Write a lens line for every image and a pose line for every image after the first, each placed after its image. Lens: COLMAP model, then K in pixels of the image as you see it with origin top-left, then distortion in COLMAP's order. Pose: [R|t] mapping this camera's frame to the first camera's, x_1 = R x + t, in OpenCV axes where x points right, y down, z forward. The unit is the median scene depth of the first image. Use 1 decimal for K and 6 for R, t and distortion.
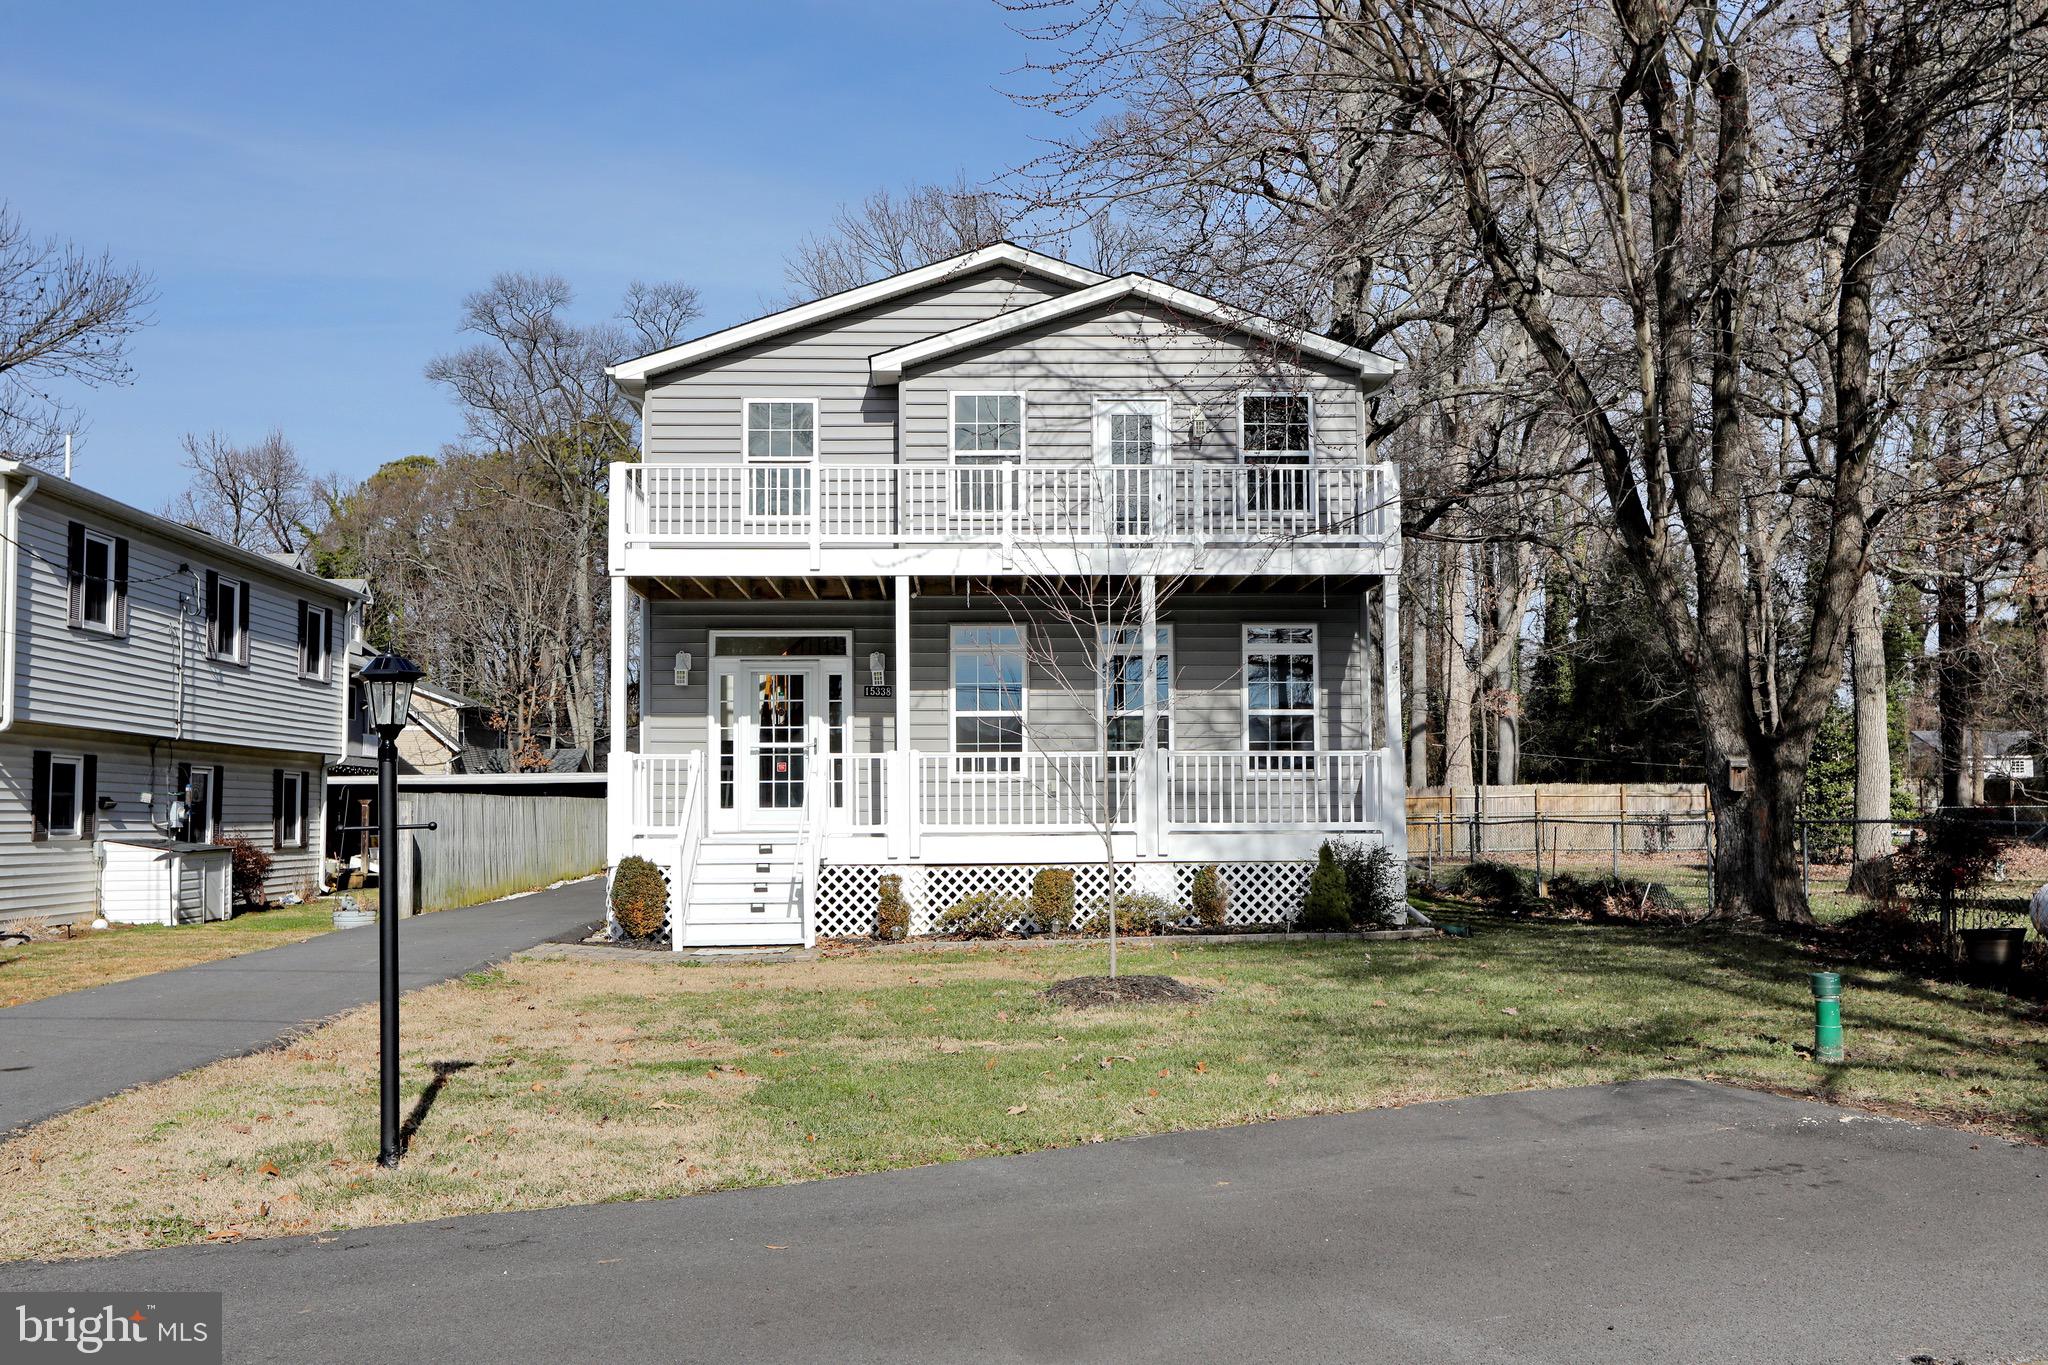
lens RADIAL K [[1933.5, 0, 1019.9], [0, 1933.5, 689.6], [0, 0, 1]] dist [-0.003892, -0.000046]
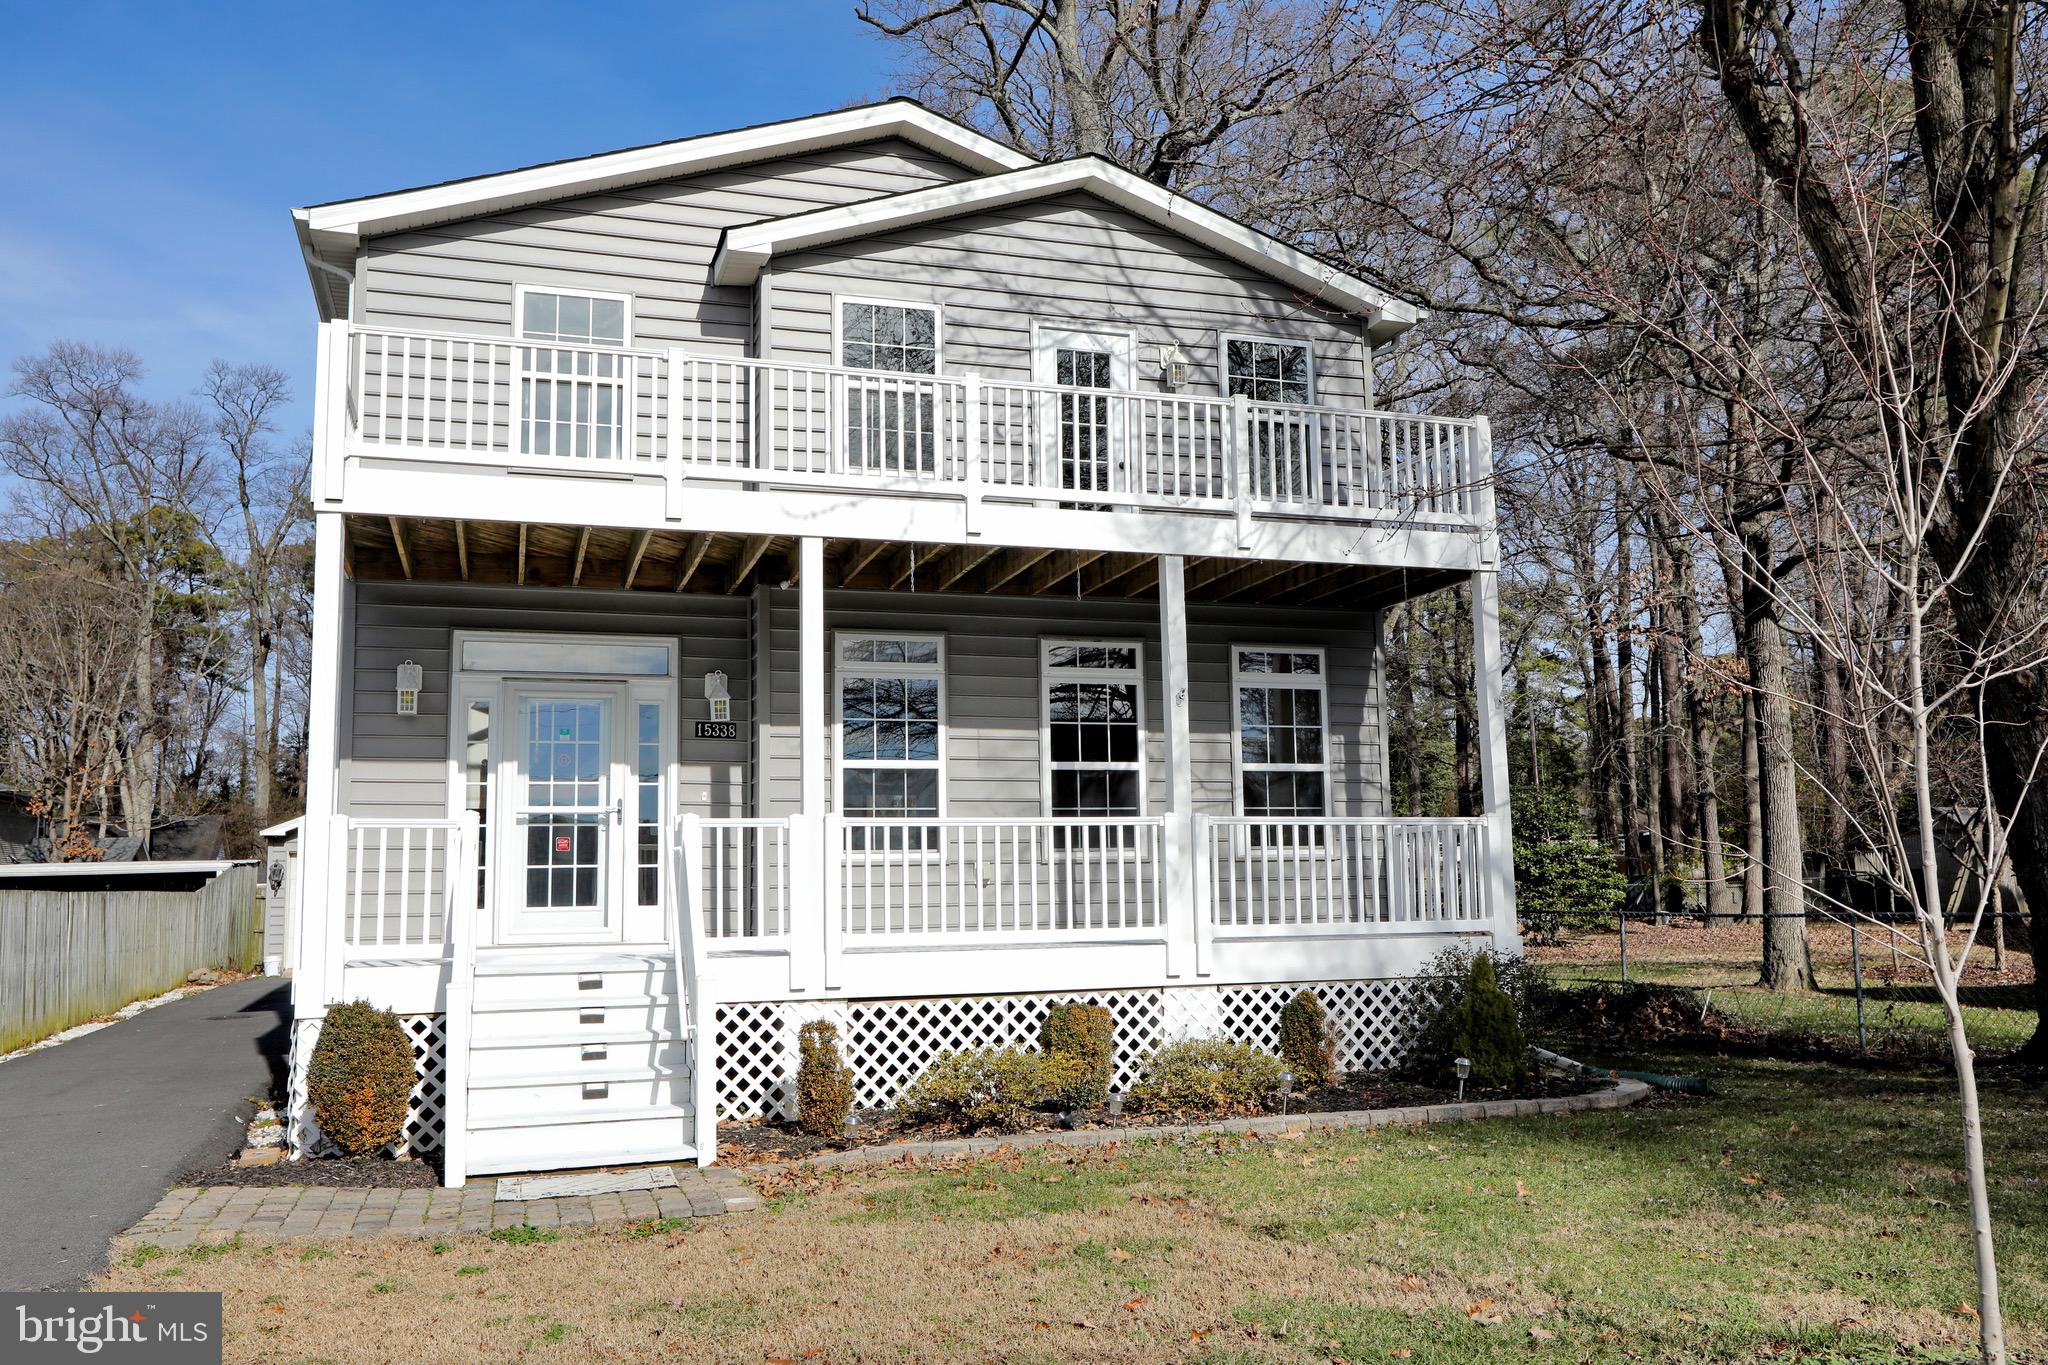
lens RADIAL K [[1641.6, 0, 1024.0], [0, 1641.6, 682.5], [0, 0, 1]] dist [-0.019928, 0.084961]
pose [[0.961654, 0.025729, 0.273055, -0.127728], [-0.007673, 0.997724, -0.066989, 0.021818], [-0.274157, 0.062325, 0.959663, 0.429551]]
